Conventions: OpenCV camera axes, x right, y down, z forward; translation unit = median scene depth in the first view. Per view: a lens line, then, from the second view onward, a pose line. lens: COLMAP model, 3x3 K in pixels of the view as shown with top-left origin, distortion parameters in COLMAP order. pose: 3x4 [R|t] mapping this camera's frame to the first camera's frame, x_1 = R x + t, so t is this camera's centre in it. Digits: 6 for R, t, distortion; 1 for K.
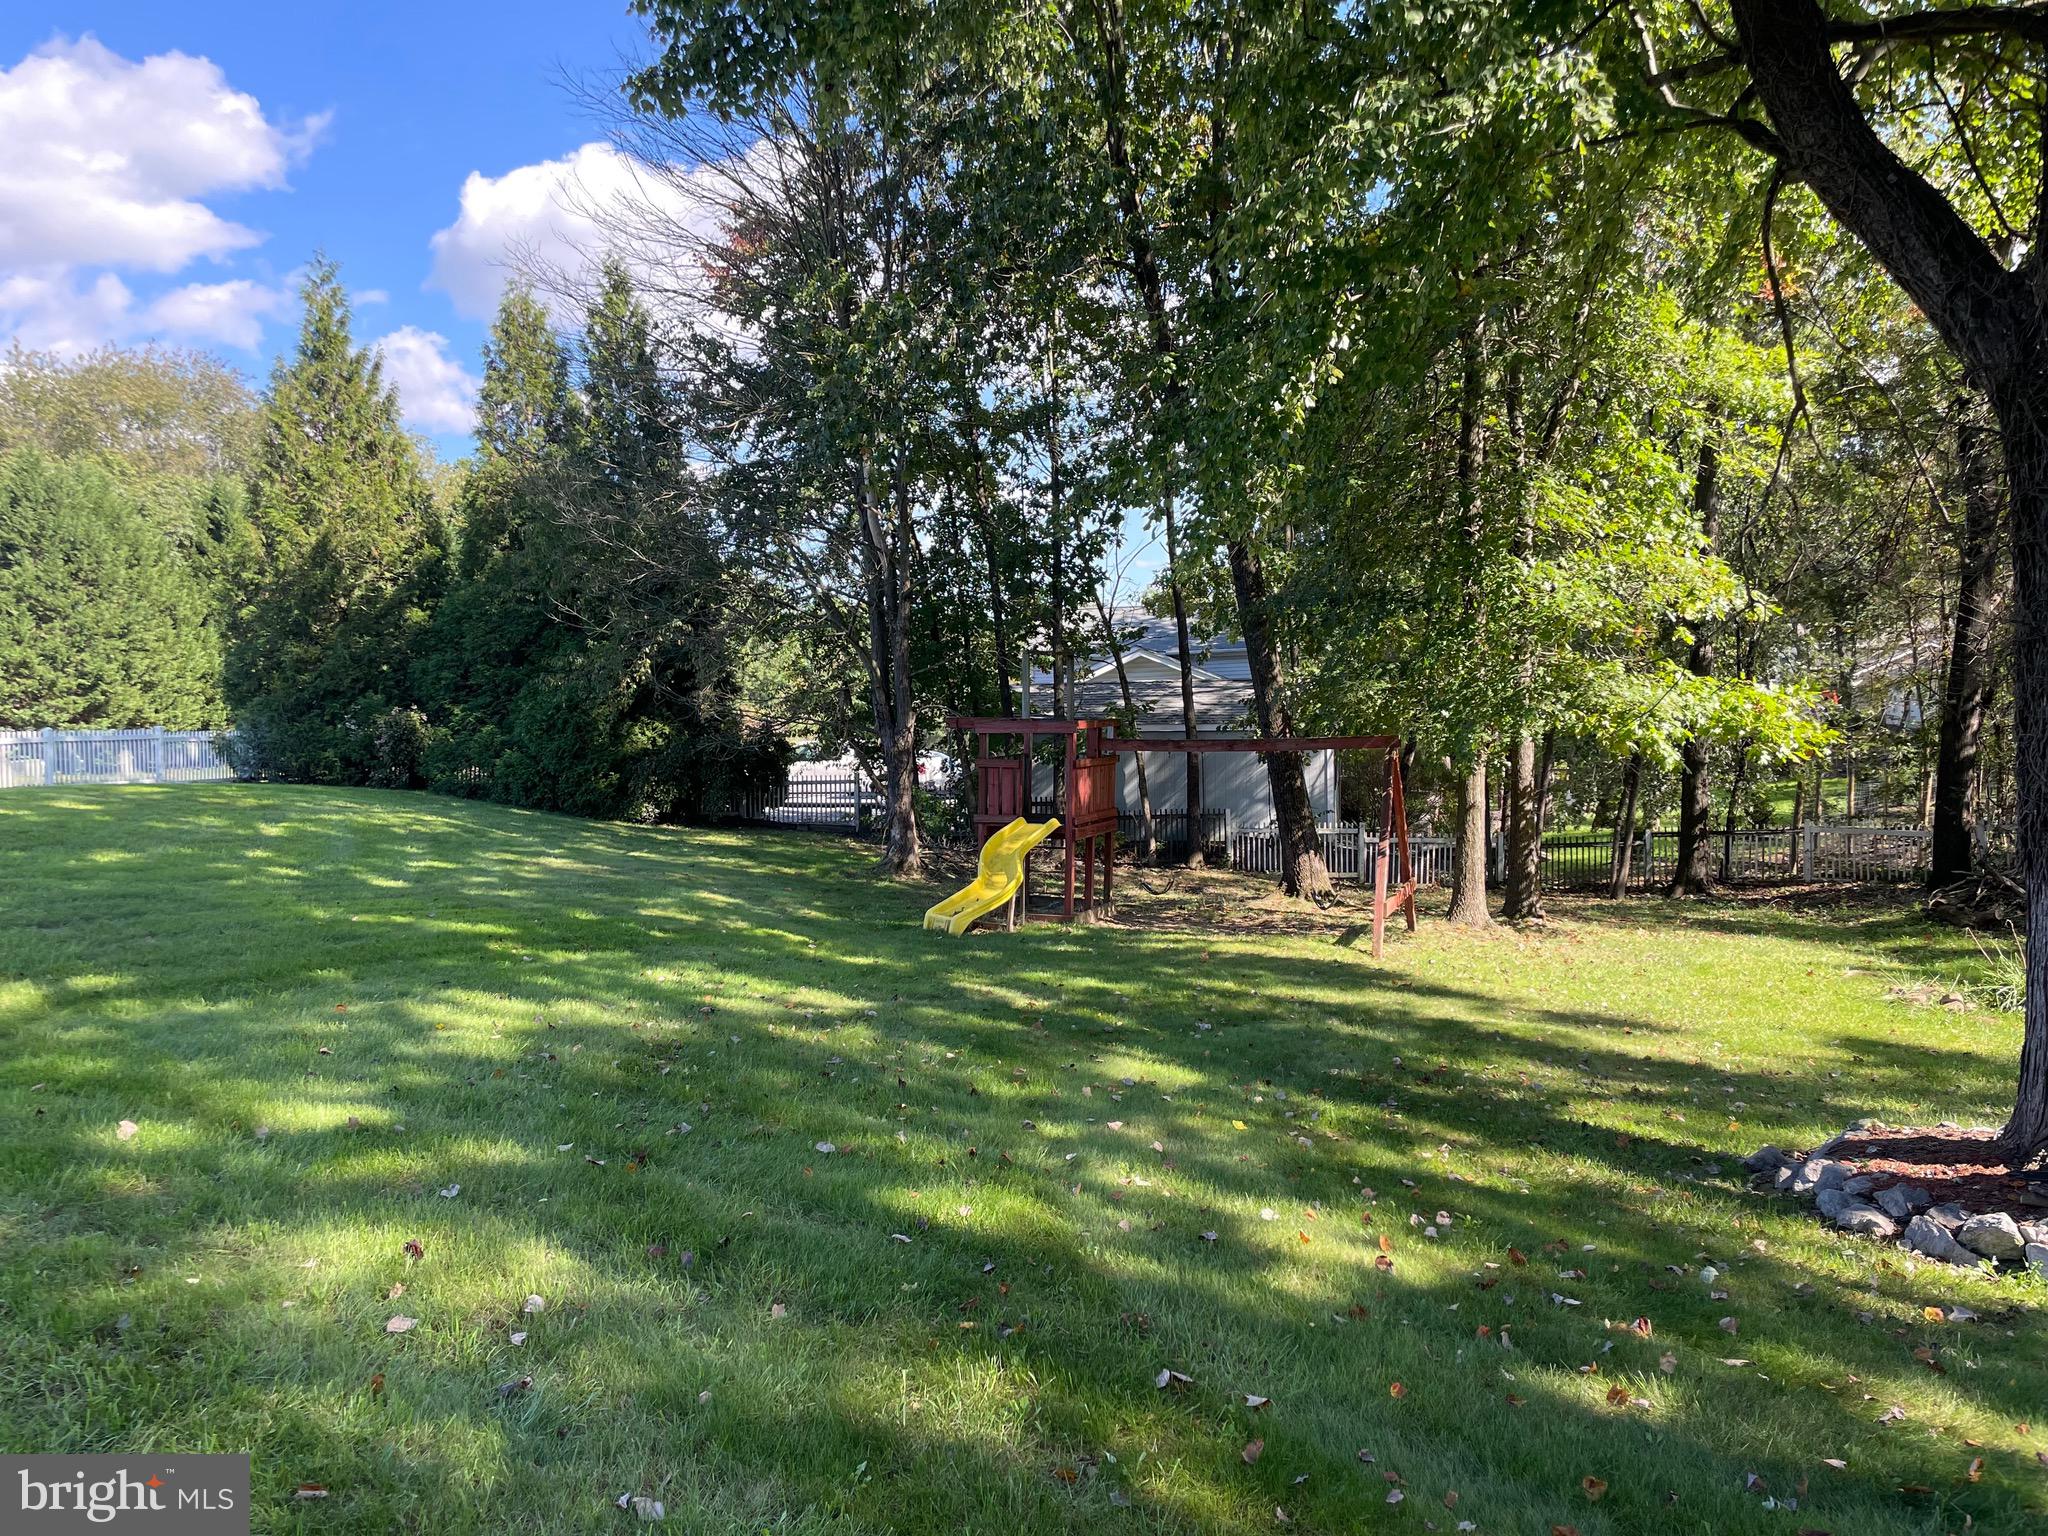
lens RADIAL K [[1578.2, 0, 1024.0], [0, 1578.2, 768.0], [0, 0, 1]] dist [0.097777, -0.143352]
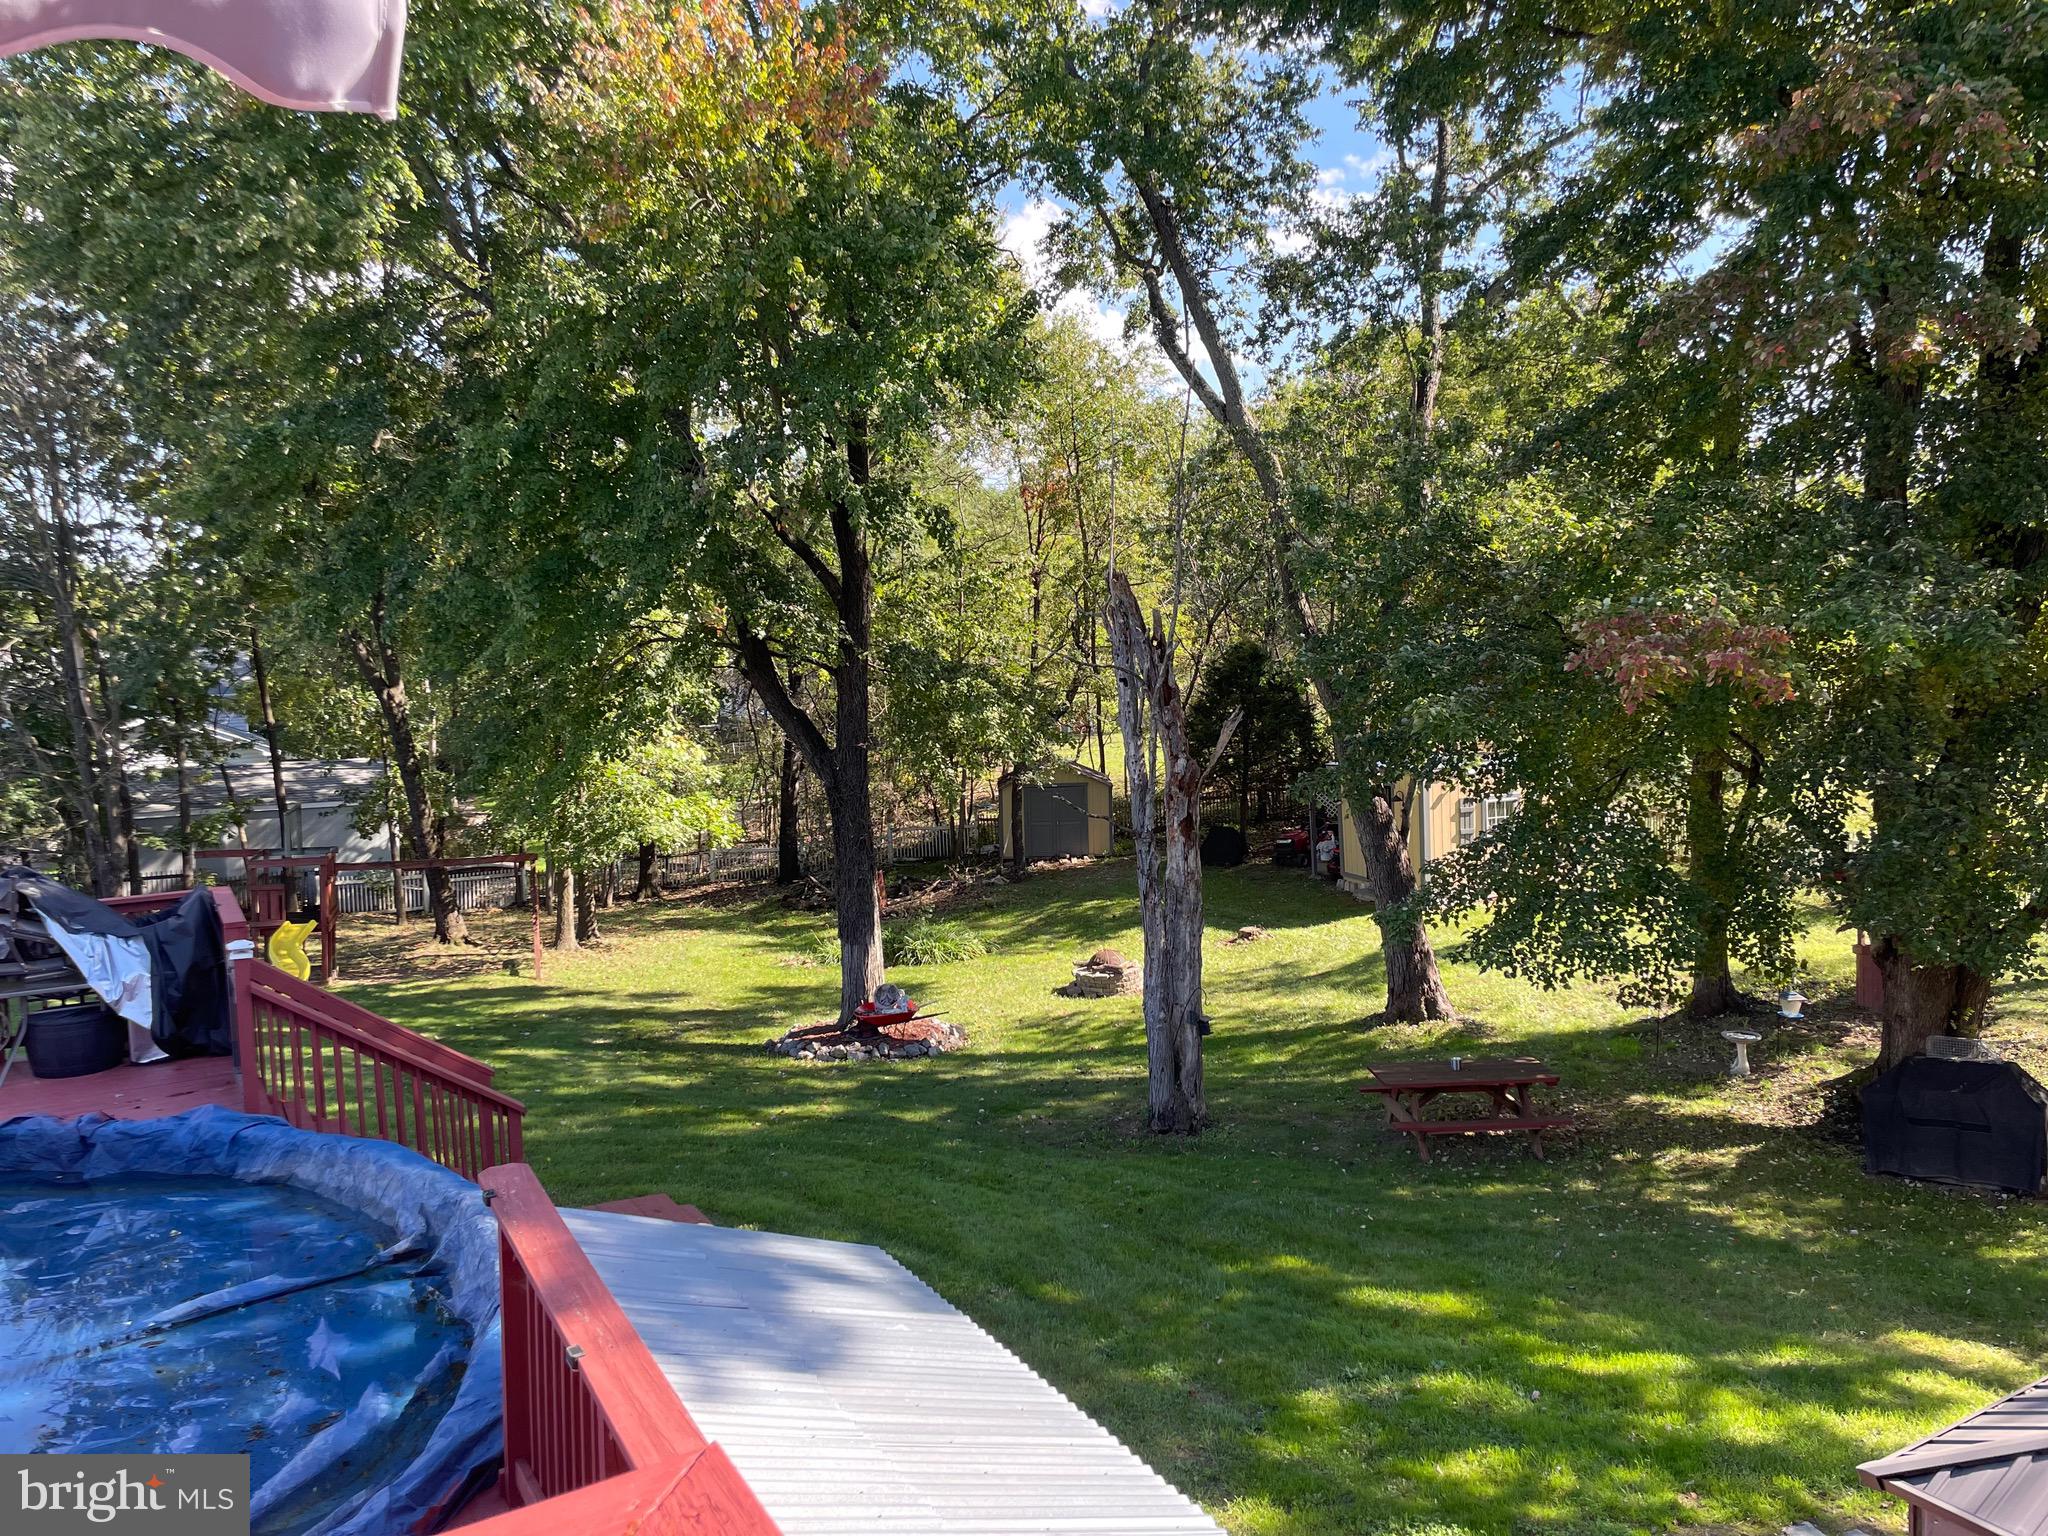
lens RADIAL K [[1579.3, 0, 1030.4], [0, 1579.3, 743.1], [0, 0, 1]] dist [0.098037, -0.131791]
pose [[0.765851, -0.046390, 0.641342, -0.445852], [0.034632, 0.998922, 0.030899, -0.166157], [-0.642084, -0.001453, 0.766633, -0.676783]]
